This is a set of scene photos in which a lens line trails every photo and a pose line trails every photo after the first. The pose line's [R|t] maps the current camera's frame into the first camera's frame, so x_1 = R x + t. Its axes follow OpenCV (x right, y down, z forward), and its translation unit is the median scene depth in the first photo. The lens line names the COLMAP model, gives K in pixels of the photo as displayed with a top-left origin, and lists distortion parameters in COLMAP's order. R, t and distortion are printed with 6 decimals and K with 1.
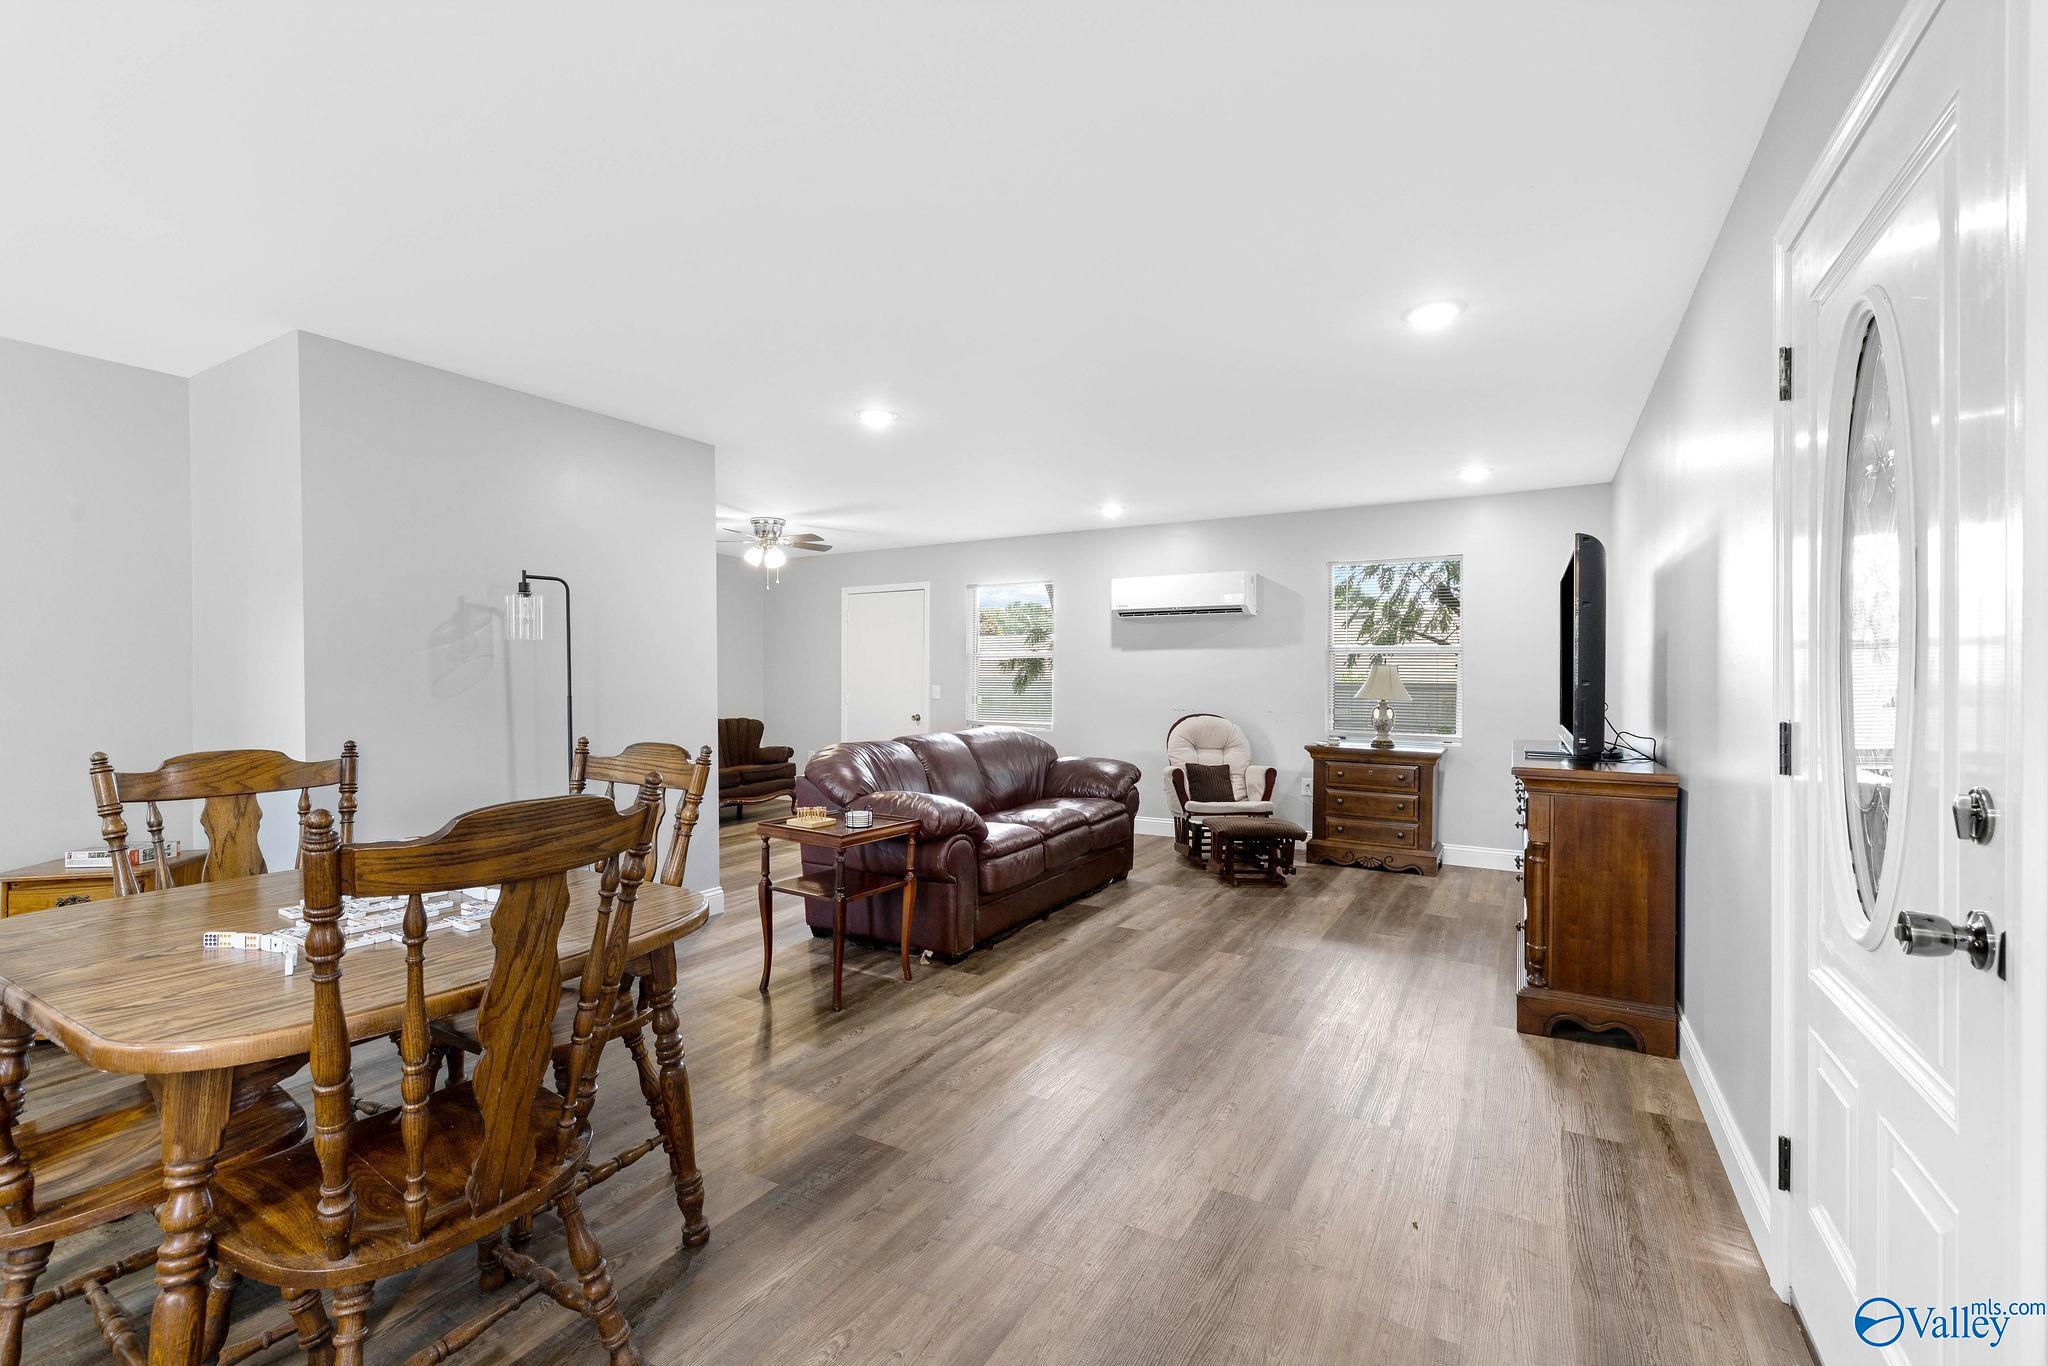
lens RADIAL K [[889.3, 0, 1016.2], [0, 889.3, 677.5], [0, 0, 1]] dist [0.005230, 0.000338]
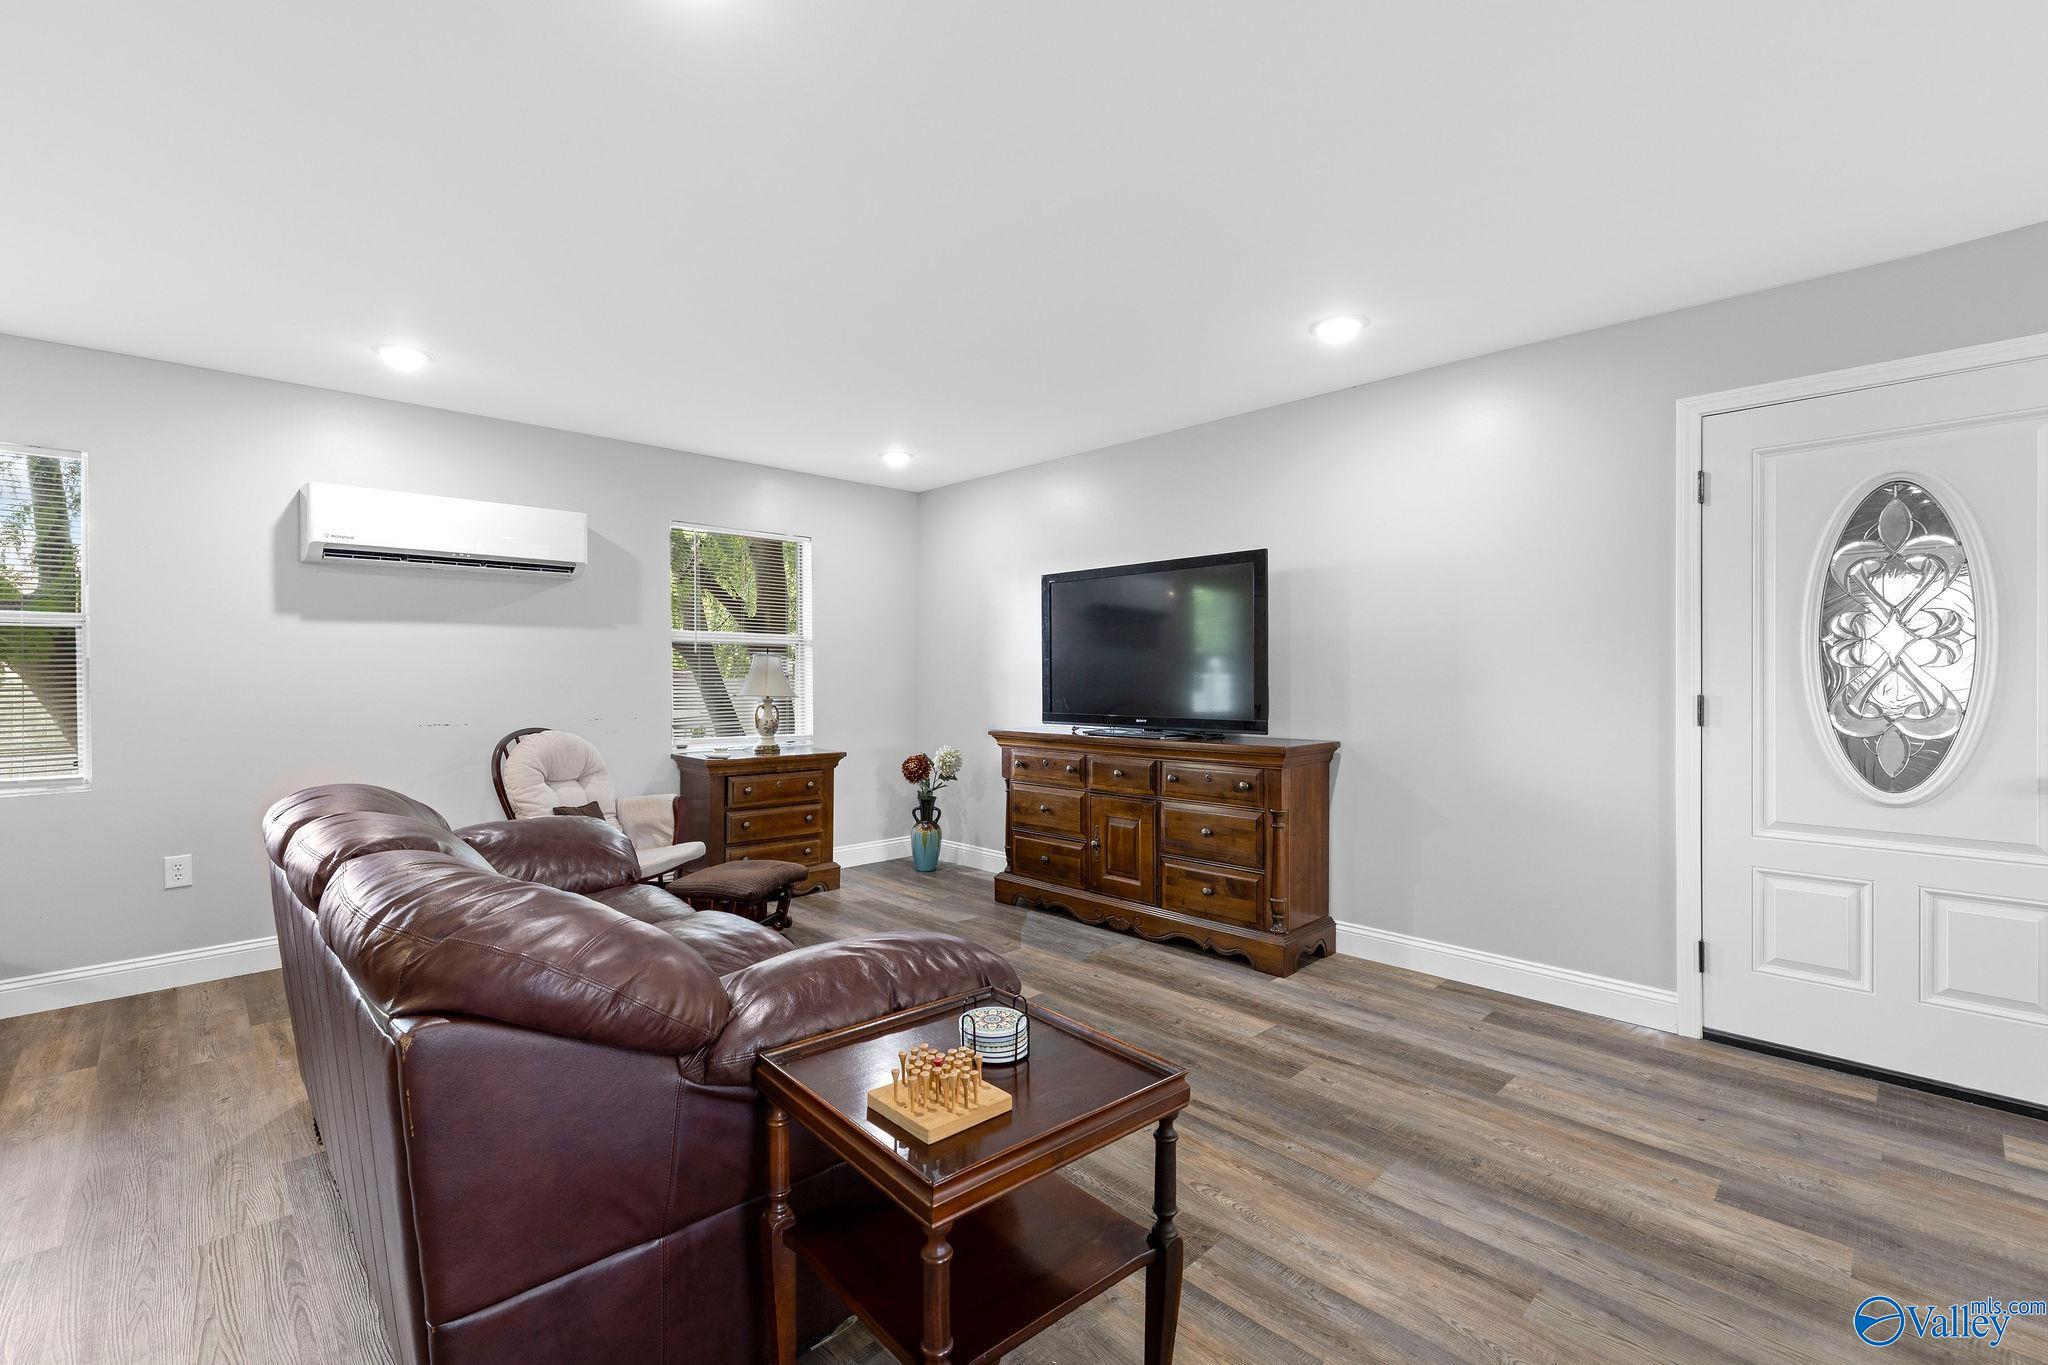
lens RADIAL K [[889.3, 0, 1018.2], [0, 889.3, 683.7], [0, 0, 1]] dist [0.005230, 0.000338]
pose [[0.271985, -0.013922, 0.962201, -0.329985], [0.005874, 0.999901, 0.012807, 0.003664], [-0.962284, 0.002168, 0.272040, 0.542408]]
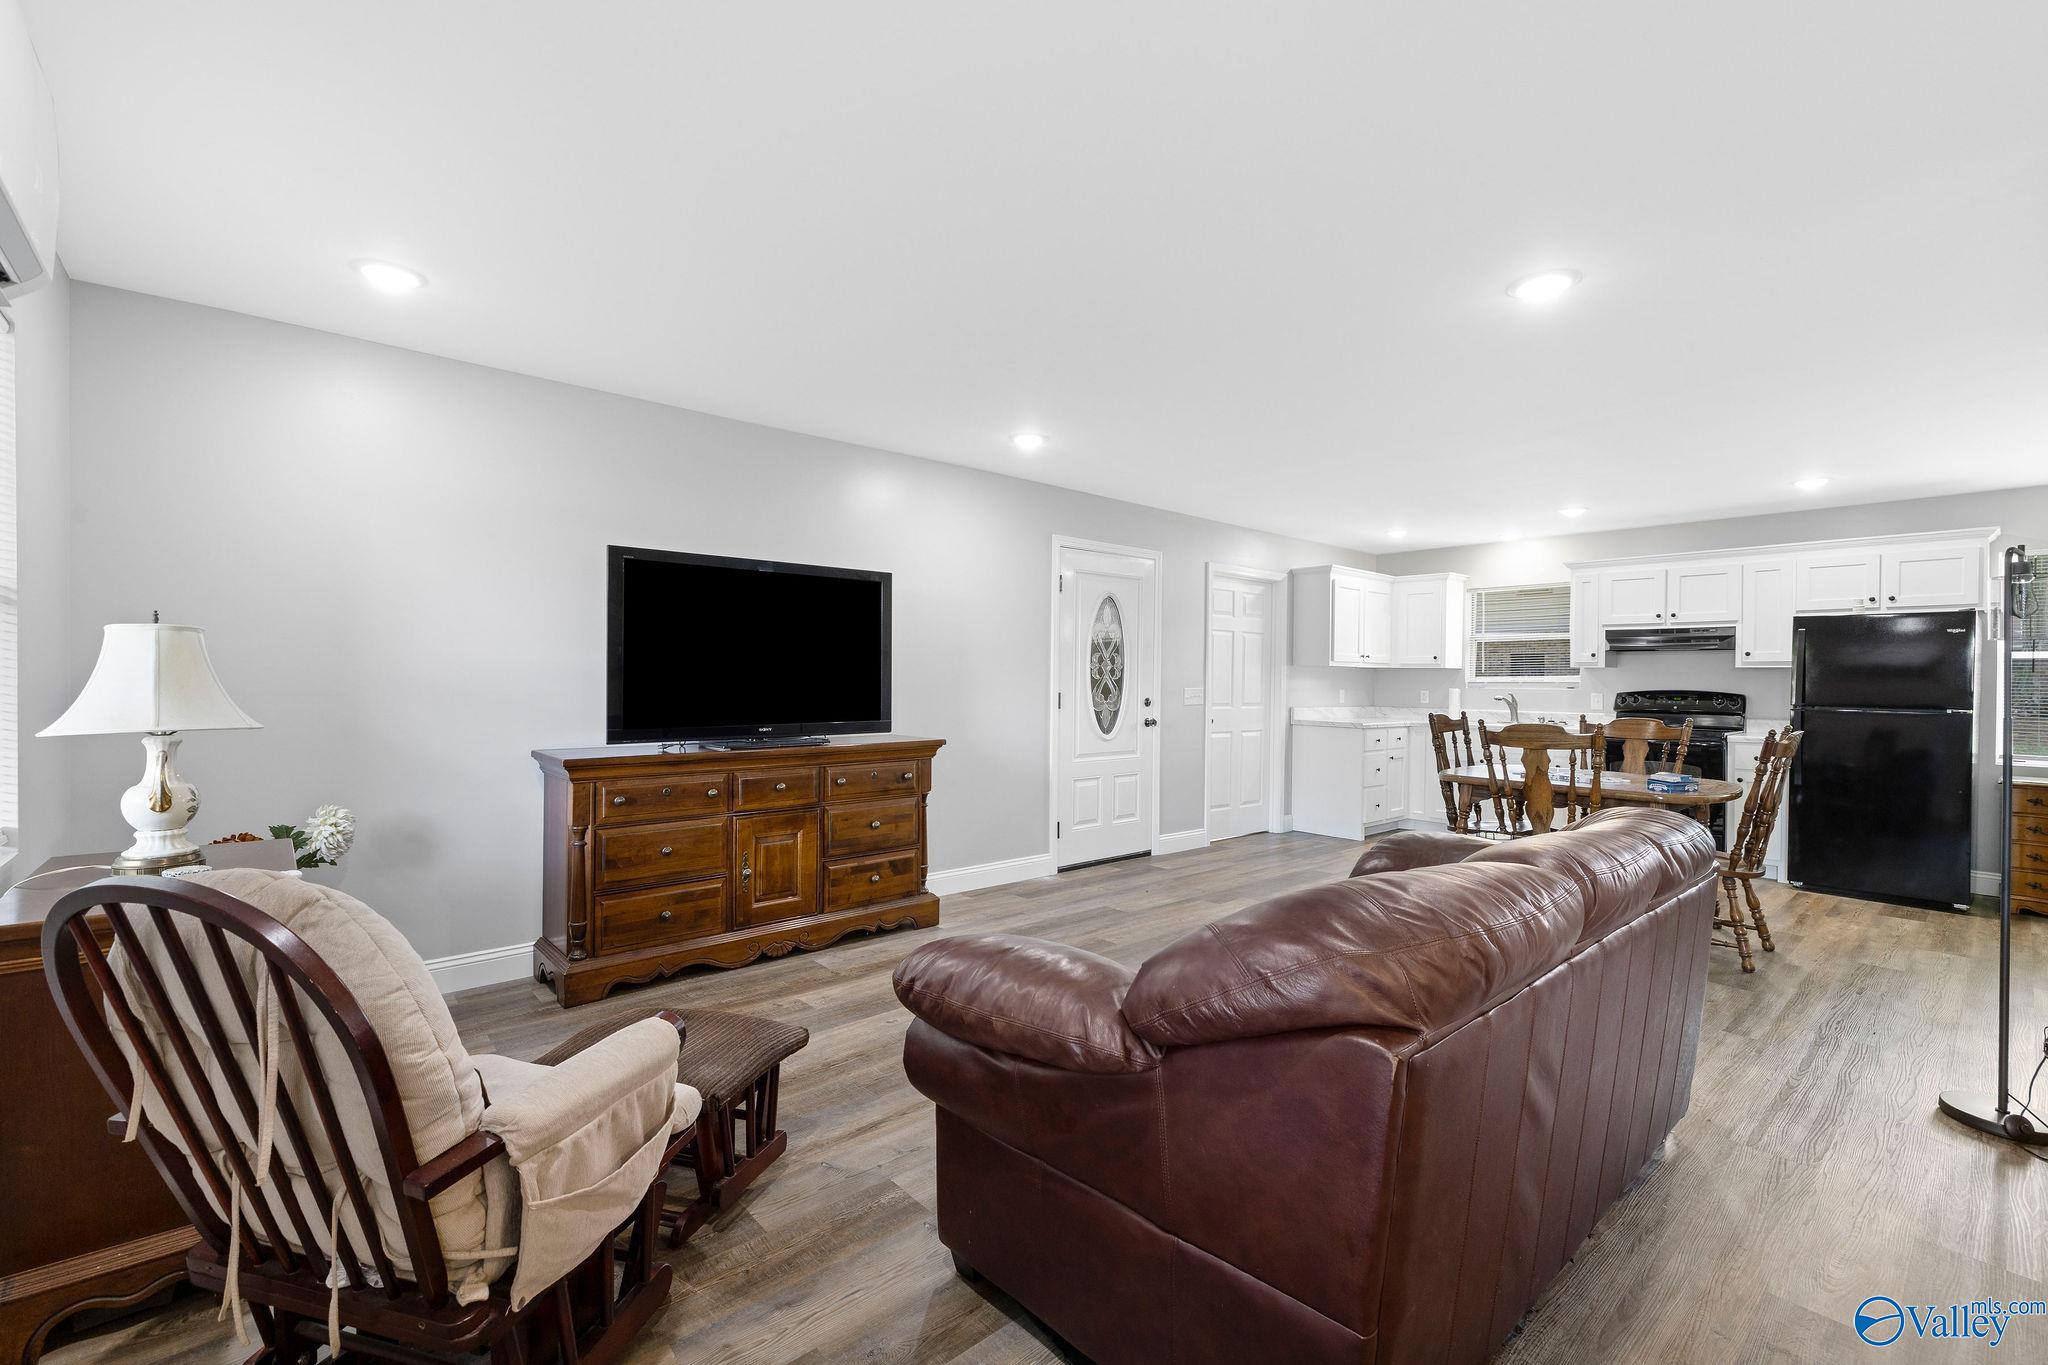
lens RADIAL K [[889.3, 0, 1024.7], [0, 889.3, 678.9], [0, 0, 1]] dist [0.005230, 0.000338]
pose [[-0.950361, -0.013959, 0.310836, 0.000203], [-0.012049, 0.999895, 0.008066, -0.002877], [-0.310916, 0.003920, -0.950429, 1.231630]]
